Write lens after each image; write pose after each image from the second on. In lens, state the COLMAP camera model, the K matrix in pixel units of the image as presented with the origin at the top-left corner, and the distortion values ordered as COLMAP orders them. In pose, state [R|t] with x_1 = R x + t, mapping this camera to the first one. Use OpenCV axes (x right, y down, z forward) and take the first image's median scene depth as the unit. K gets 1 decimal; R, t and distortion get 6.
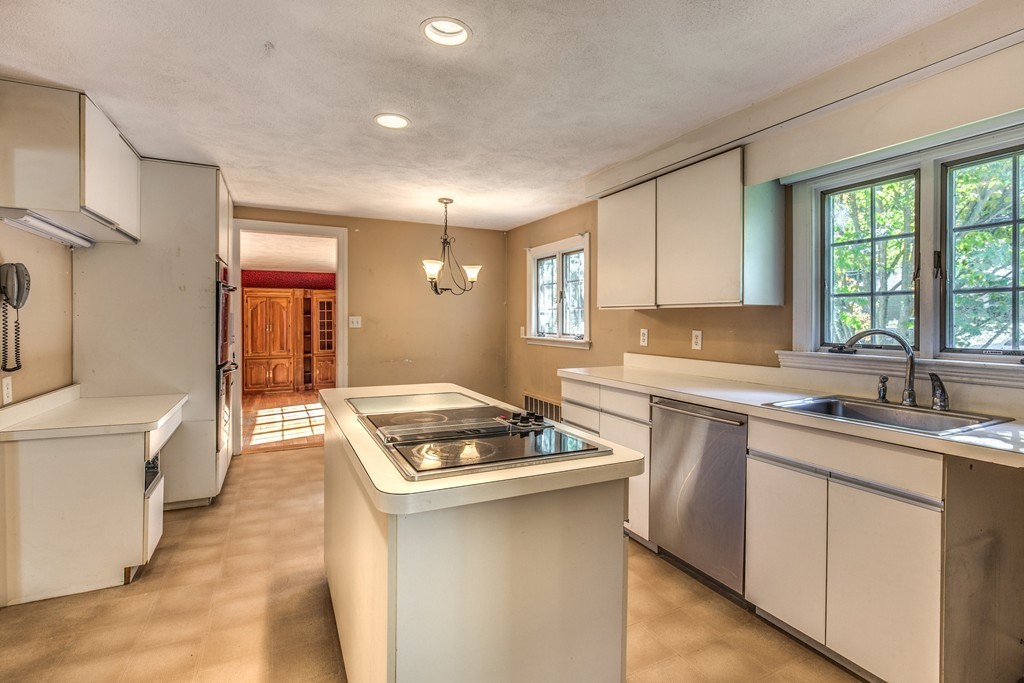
lens RADIAL K [[509.8, 0, 512.1], [0, 509.8, 330.4], [0, 0, 1]] dist [-0.000291, 0.000360]
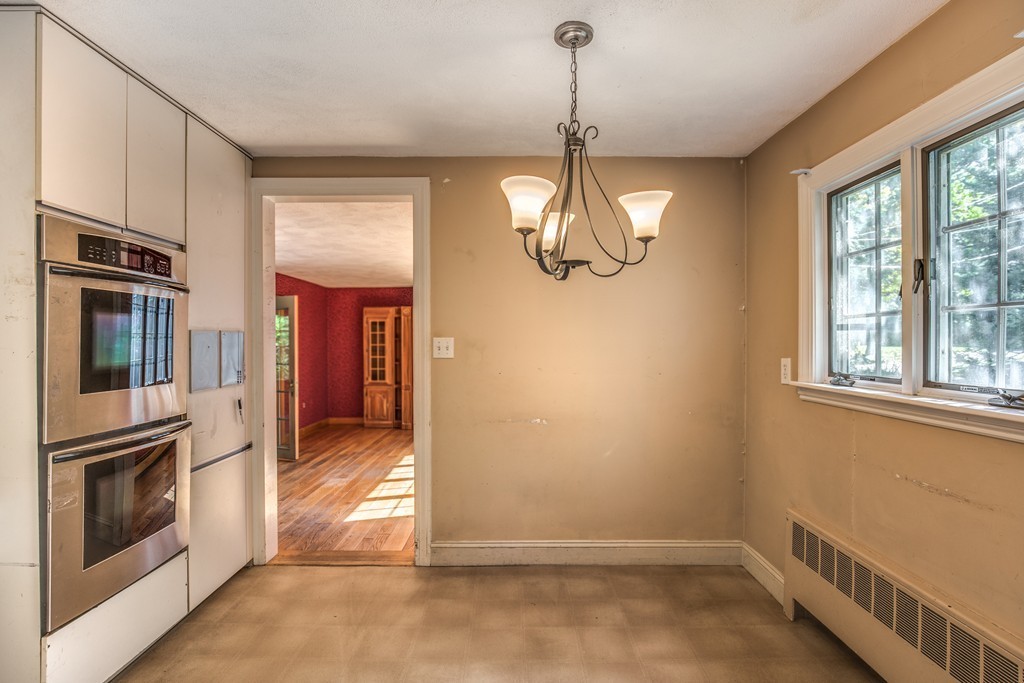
lens RADIAL K [[507.3, 0, 512.0], [0, 507.3, 341.5], [0, 0, 1]] dist [-0.022905, 0.000033]
pose [[0.906074, -0.003574, -0.423105, -0.010270], [-0.006063, 0.999752, -0.021429, -0.011831], [0.423076, 0.021981, 0.905827, 0.545963]]
